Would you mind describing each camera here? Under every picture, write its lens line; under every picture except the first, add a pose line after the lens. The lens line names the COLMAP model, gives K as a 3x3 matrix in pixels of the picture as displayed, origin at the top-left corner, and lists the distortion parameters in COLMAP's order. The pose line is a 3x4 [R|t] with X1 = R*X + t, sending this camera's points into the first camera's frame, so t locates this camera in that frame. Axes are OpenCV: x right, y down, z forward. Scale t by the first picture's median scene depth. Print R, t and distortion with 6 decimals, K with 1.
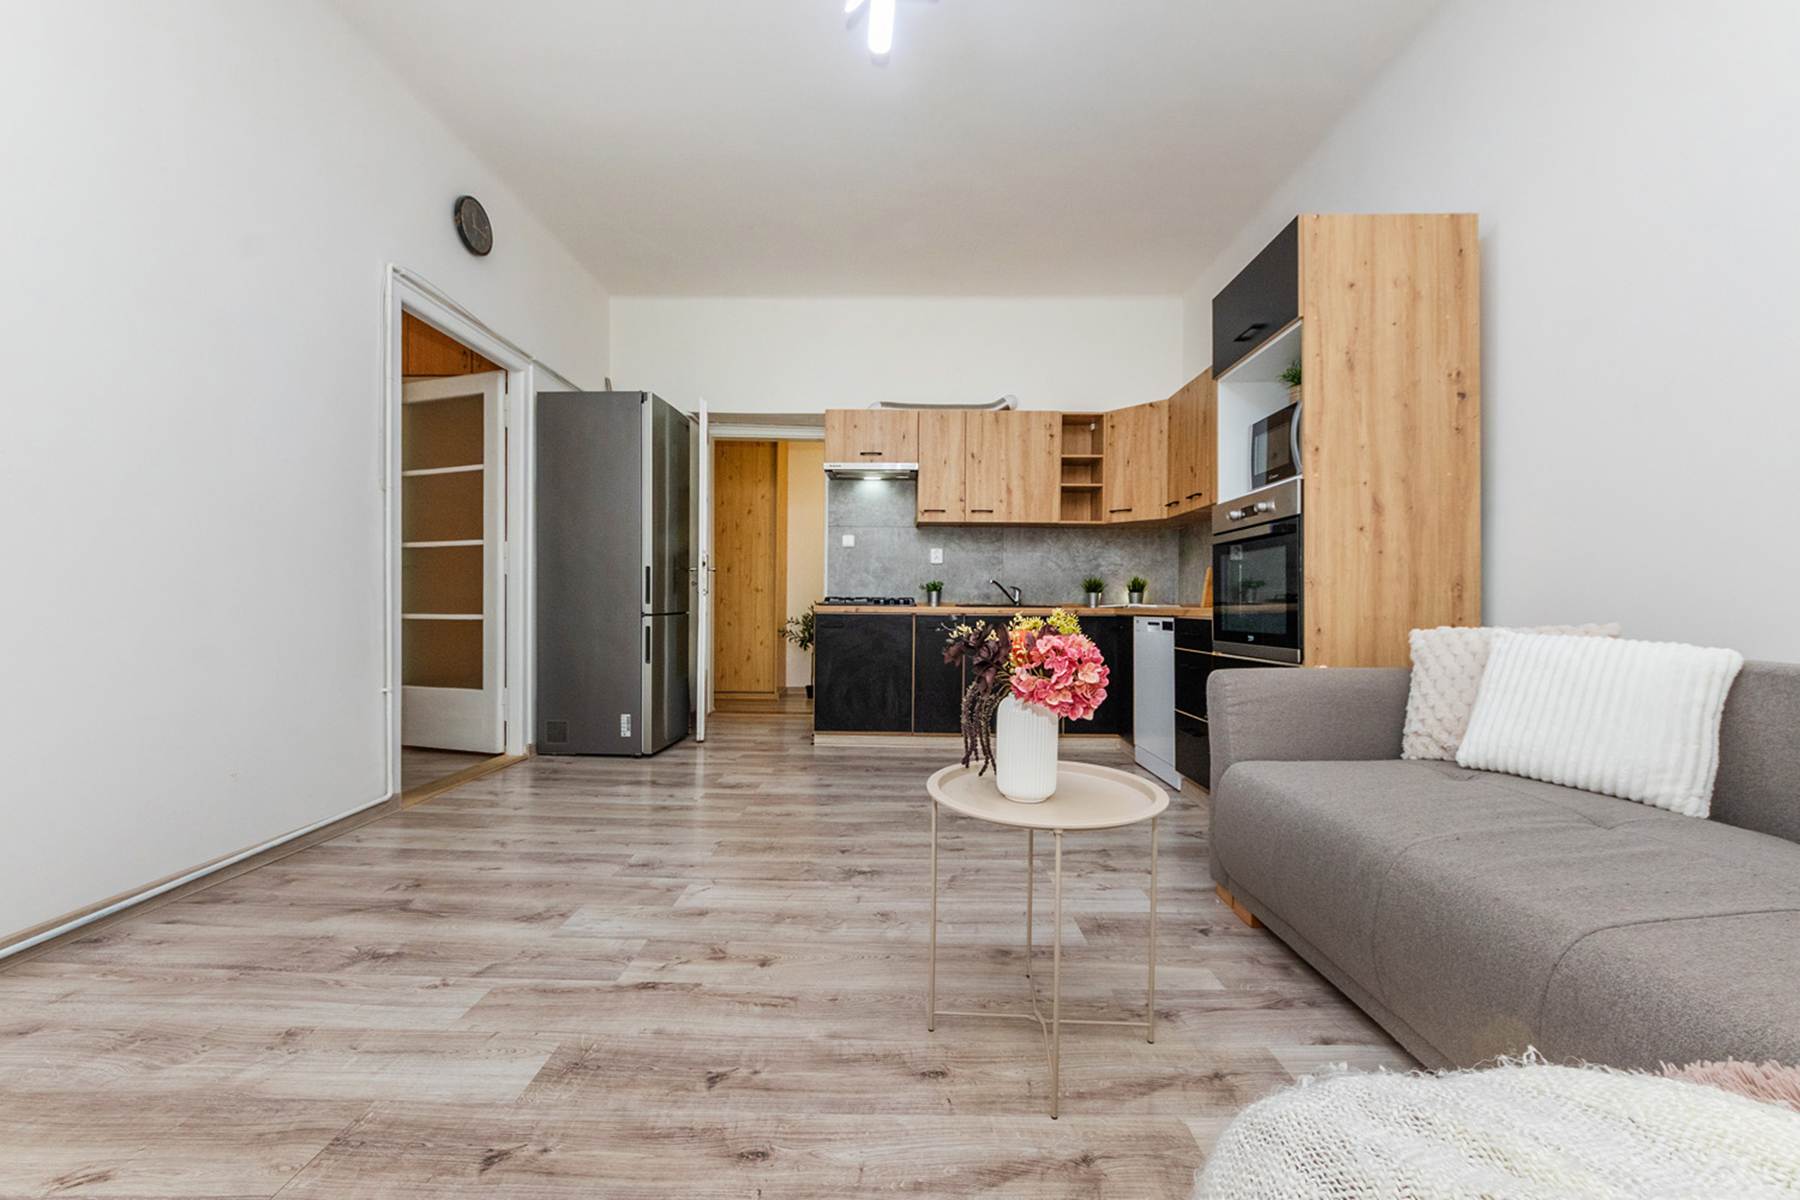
lens RADIAL K [[681.2, 0, 894.3], [0, 681.2, 615.4], [0, 0, 1]] dist [0.003706, -0.000766]
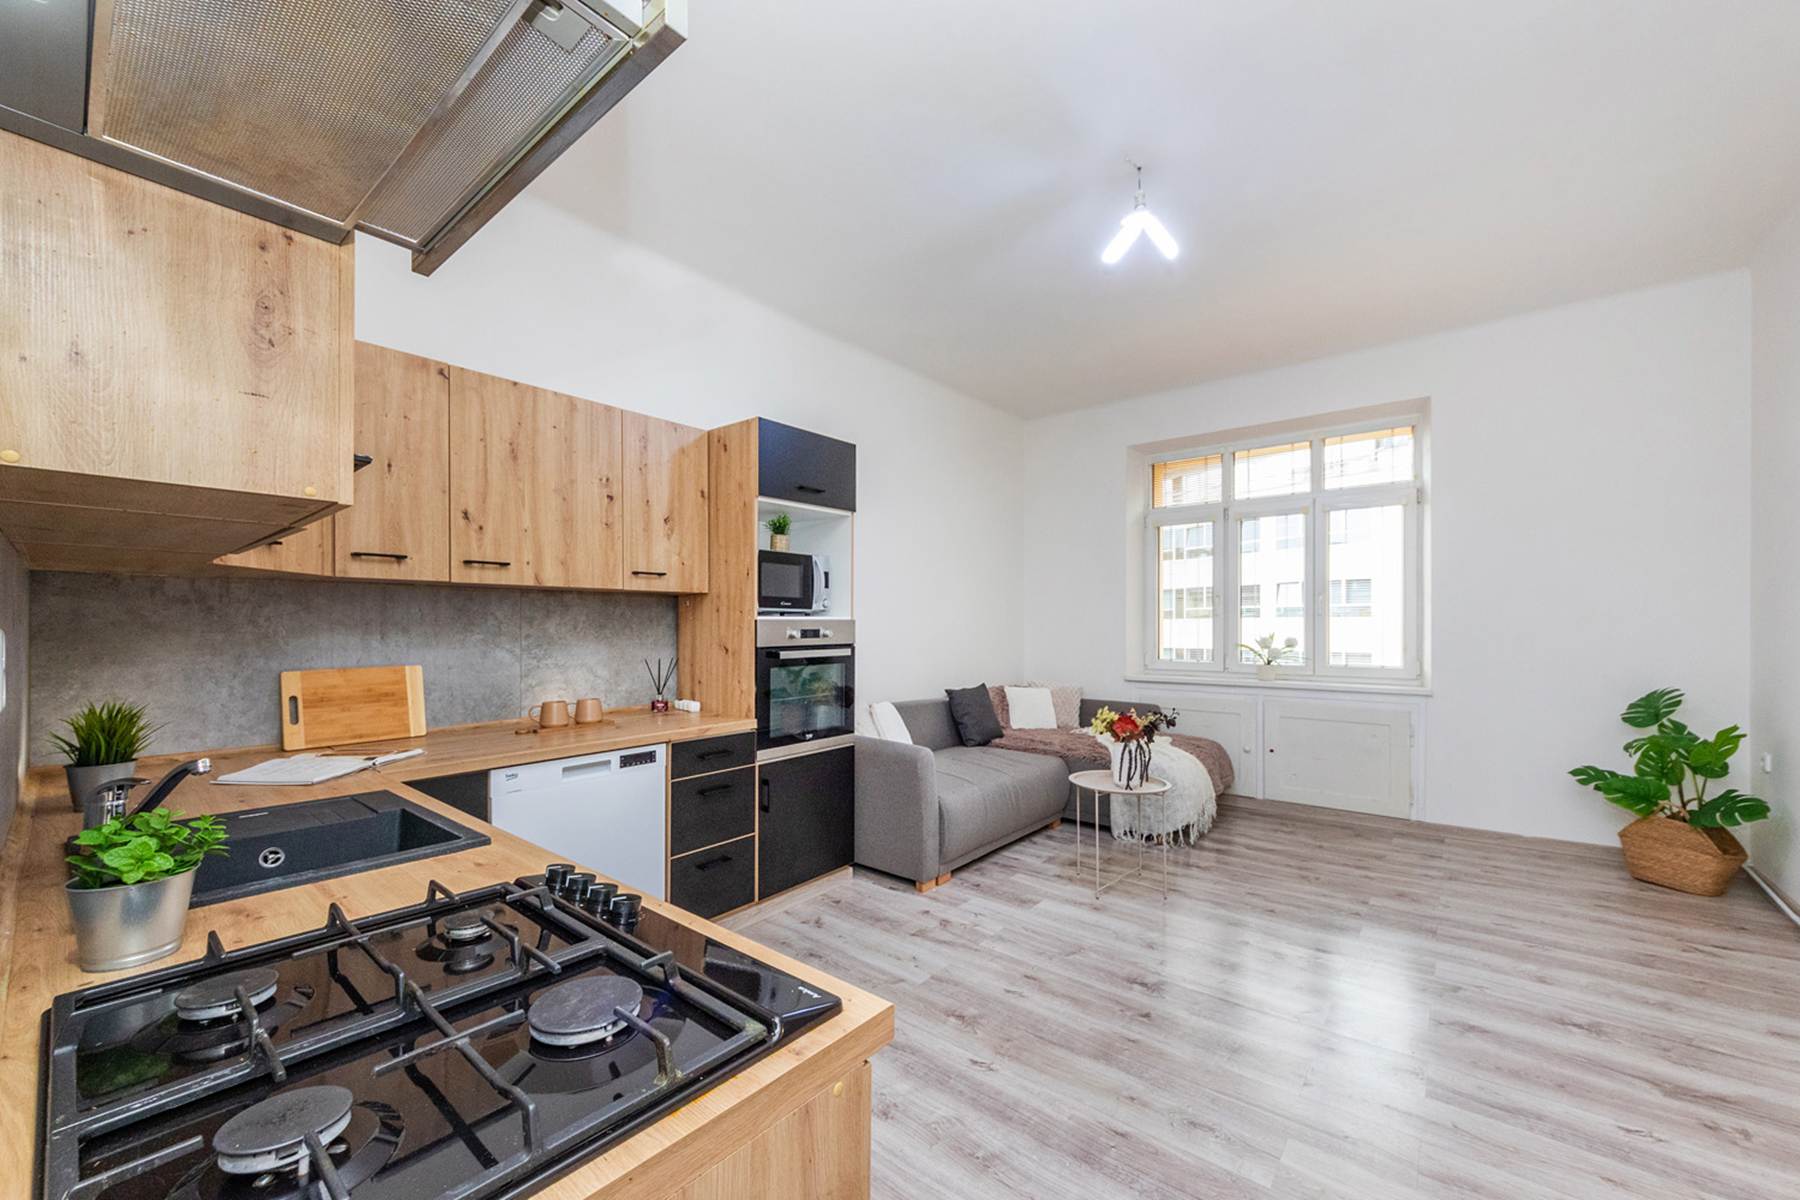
lens RADIAL K [[681.2, 0, 909.5], [0, 681.2, 623.4], [0, 0, 1]] dist [0.003706, -0.000766]
pose [[-0.787102, -0.002461, 0.616818, -0.334159], [0.005974, 0.999915, 0.011612, -0.162571], [-0.616794, 0.012825, -0.787020, 1.651249]]
